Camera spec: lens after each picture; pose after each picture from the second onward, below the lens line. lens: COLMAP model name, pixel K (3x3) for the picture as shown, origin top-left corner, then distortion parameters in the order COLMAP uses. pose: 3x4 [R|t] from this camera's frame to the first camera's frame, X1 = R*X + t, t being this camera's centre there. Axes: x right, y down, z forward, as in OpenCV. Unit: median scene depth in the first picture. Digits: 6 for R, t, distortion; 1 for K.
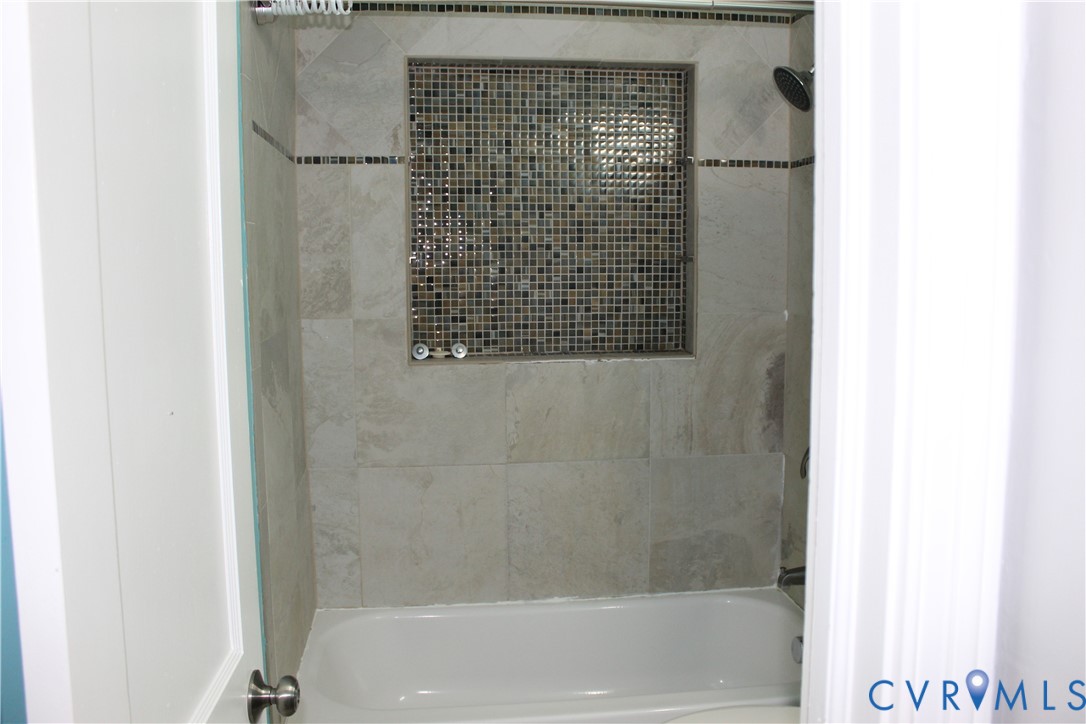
lens RADIAL K [[912.9, 0, 553.2], [0, 912.9, 362.7], [0, 0, 1]] dist [-0.161800, 0.125527]
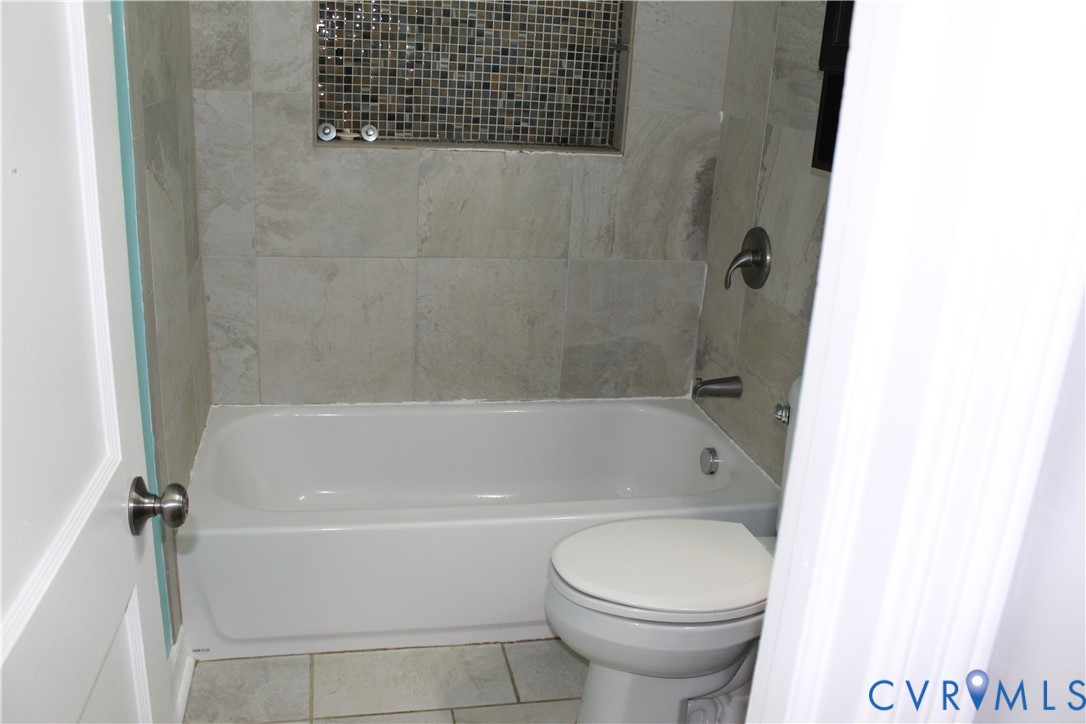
lens RADIAL K [[912.9, 0, 550.7], [0, 912.9, 360.2], [0, 0, 1]] dist [-0.161800, 0.125527]
pose [[0.993627, 0.035666, 0.106930, -0.010274], [-0.057465, 0.976372, 0.208317, 0.010825], [-0.096973, -0.213134, 0.972199, 0.052849]]
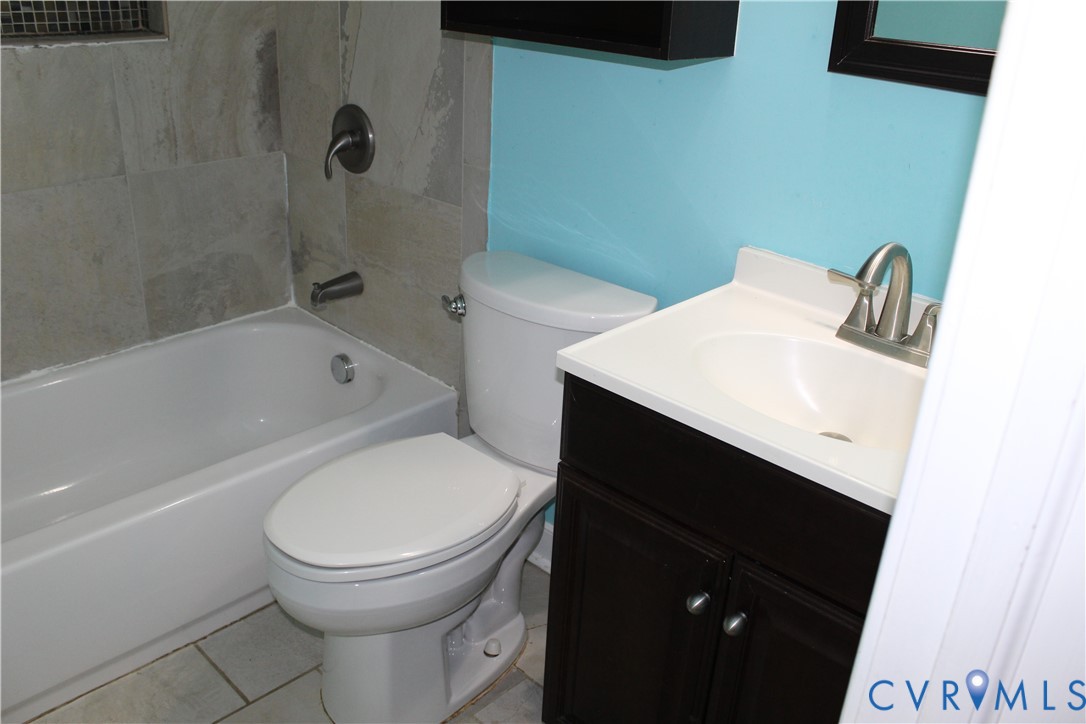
lens RADIAL K [[912.9, 0, 568.2], [0, 912.9, 362.5], [0, 0, 1]] dist [-0.161800, 0.125527]
pose [[0.777705, -0.222817, 0.587816, -0.079233], [0.015917, 0.941755, 0.335923, 0.008993], [-0.628428, -0.251893, 0.735954, 0.164678]]
